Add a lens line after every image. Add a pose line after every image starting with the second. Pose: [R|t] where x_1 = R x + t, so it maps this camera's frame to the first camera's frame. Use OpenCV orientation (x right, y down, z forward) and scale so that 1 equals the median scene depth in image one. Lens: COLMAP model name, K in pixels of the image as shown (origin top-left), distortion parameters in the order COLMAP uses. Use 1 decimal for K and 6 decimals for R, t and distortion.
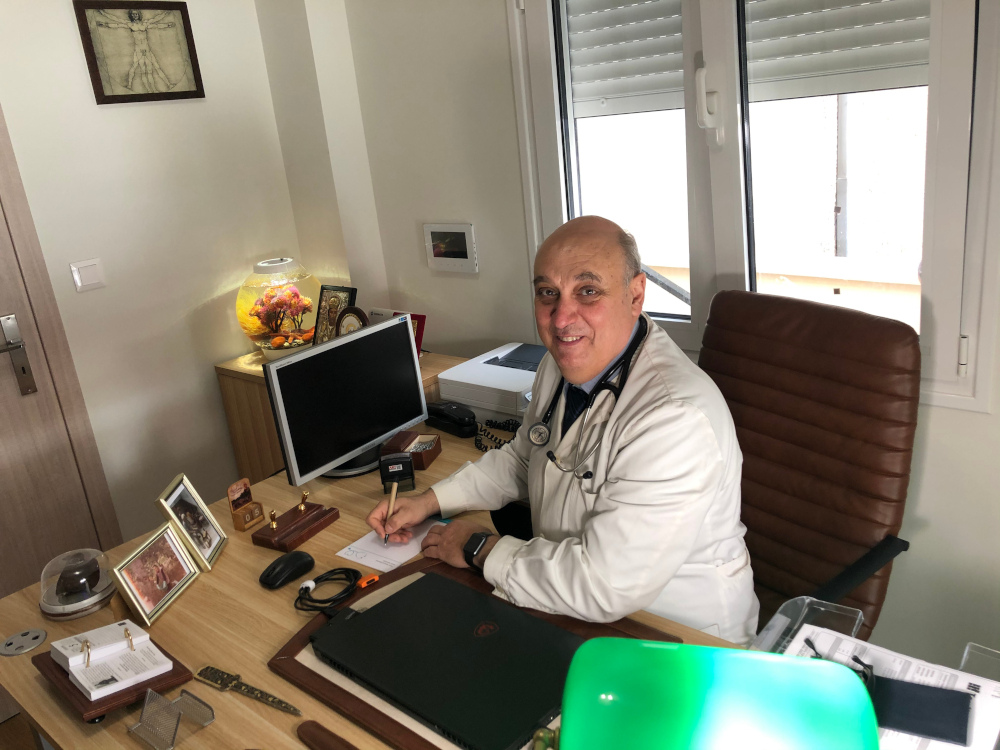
lens RADIAL K [[797.4, 0, 501.3], [0, 797.4, 370.7], [0, 0, 1]] dist [-0.001564, -0.006705]
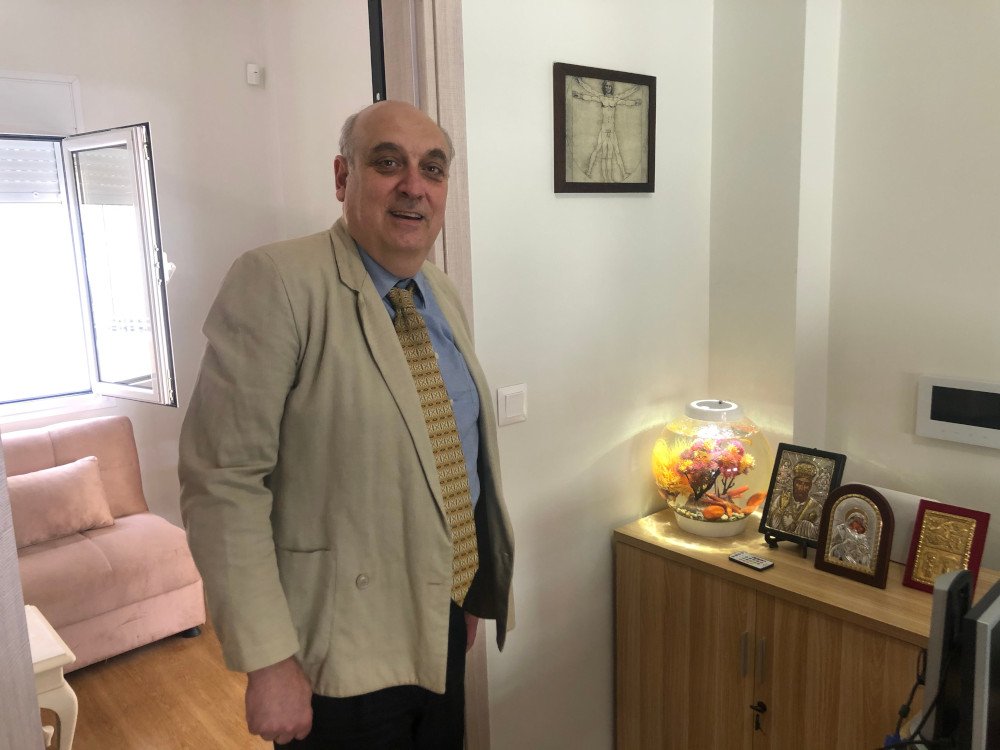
lens RADIAL K [[797.4, 0, 501.3], [0, 797.4, 370.7], [0, 0, 1]] dist [-0.001564, -0.006705]
pose [[0.979789, 0.097130, -0.174869, -0.545526], [-0.118635, 0.986017, -0.117033, -0.085656], [0.161056, 0.135414, 0.977611, 0.334898]]
